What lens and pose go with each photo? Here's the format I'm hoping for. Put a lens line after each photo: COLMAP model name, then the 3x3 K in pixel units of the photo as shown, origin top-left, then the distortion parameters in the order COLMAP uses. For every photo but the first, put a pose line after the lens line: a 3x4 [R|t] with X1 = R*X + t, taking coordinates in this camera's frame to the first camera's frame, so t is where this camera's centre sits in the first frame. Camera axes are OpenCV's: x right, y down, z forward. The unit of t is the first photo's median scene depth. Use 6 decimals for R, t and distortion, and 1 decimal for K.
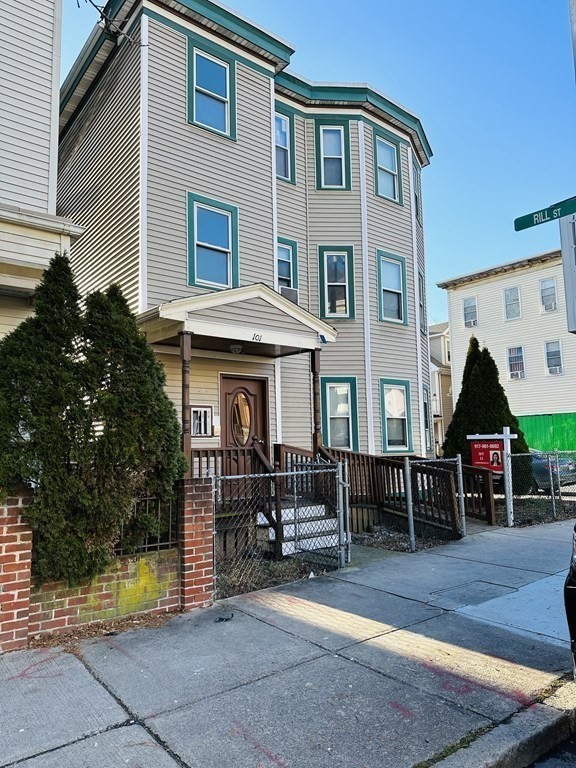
lens RADIAL K [[538.5, 0, 288.0], [0, 538.5, 384.0], [0, 0, 1]] dist [0.214097, -0.000695]
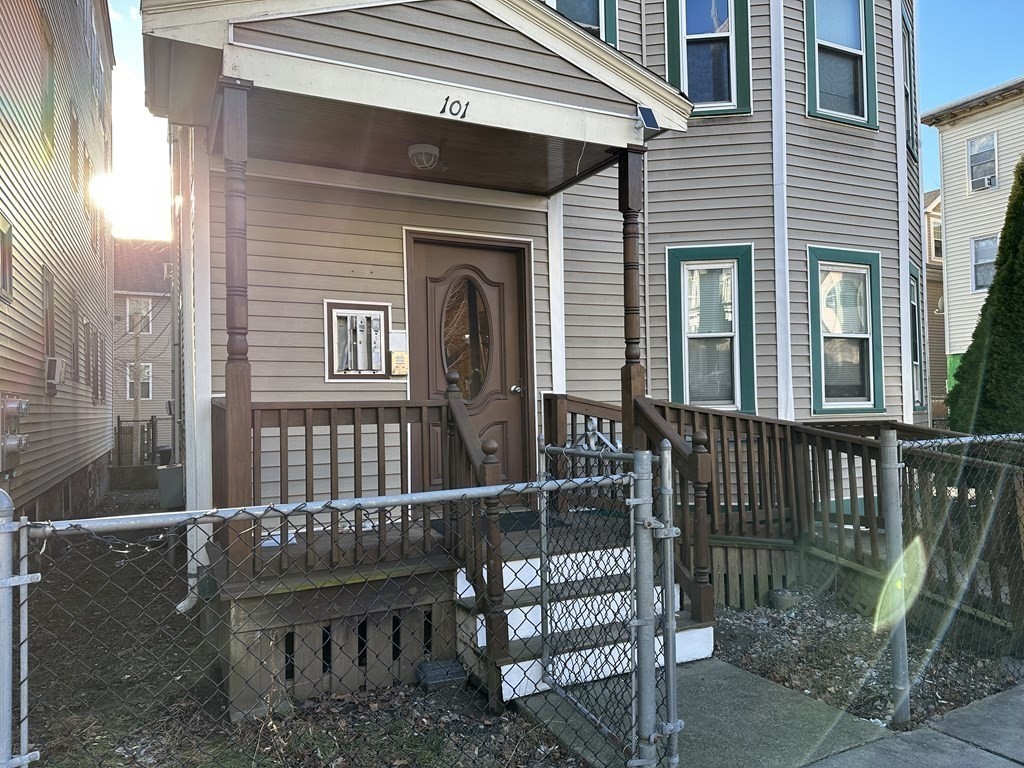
lens RADIAL K [[724.6, 0, 512.0], [0, 724.6, 384.0], [0, 0, 1]] dist [0.066794, -0.062743]
pose [[0.975291, -0.005575, -0.220852, 0.078777], [0.025119, 0.995997, 0.085785, 0.052594], [0.219490, -0.089213, 0.971527, 0.432977]]
